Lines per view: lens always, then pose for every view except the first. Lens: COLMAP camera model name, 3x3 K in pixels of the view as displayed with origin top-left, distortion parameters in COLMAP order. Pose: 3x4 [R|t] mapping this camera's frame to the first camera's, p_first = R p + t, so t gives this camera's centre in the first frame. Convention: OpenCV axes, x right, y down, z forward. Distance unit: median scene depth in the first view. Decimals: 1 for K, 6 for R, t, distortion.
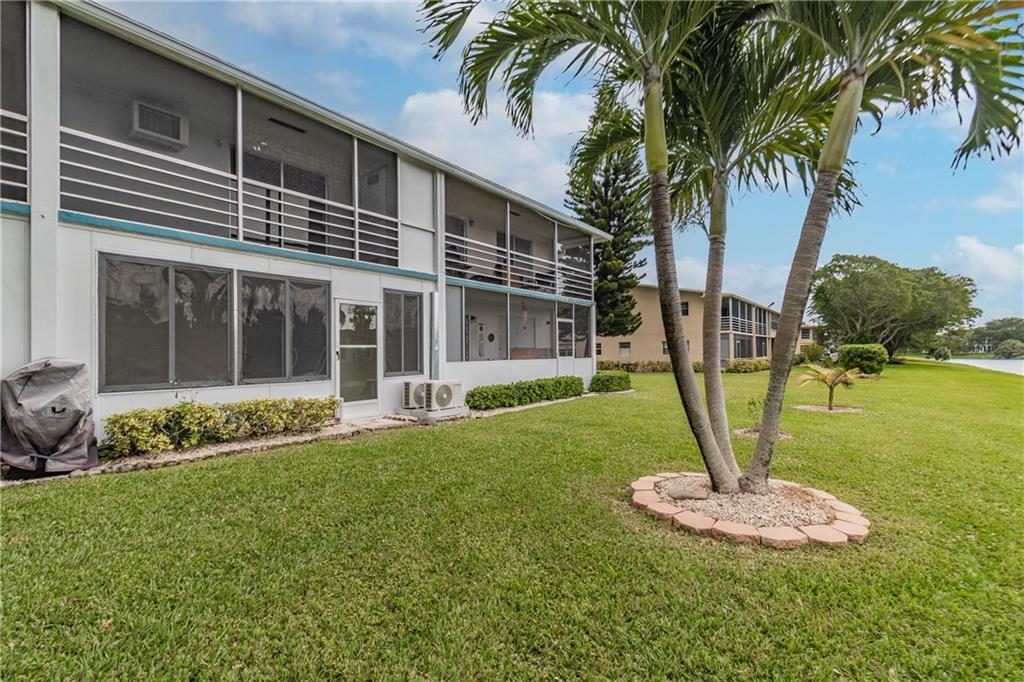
lens RADIAL K [[455.6, 0, 512.0], [0, 455.6, 341.0], [0, 0, 1]] dist [0.000235, -0.000134]
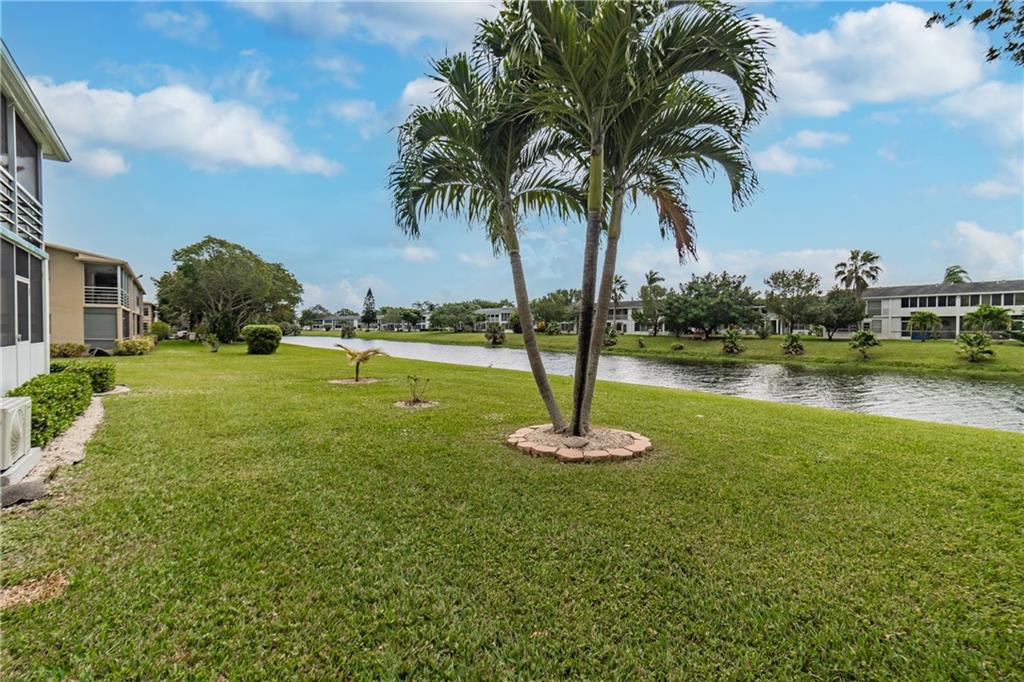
lens RADIAL K [[448.5, 0, 507.3], [0, 448.5, 333.6], [0, 0, 1]] dist [-0.000271, -0.000824]
pose [[0.266101, -0.000237, 0.963945, -0.082381], [-0.031583, 0.999461, 0.008964, -0.000140], [-0.963428, -0.032830, 0.265950, 0.070712]]
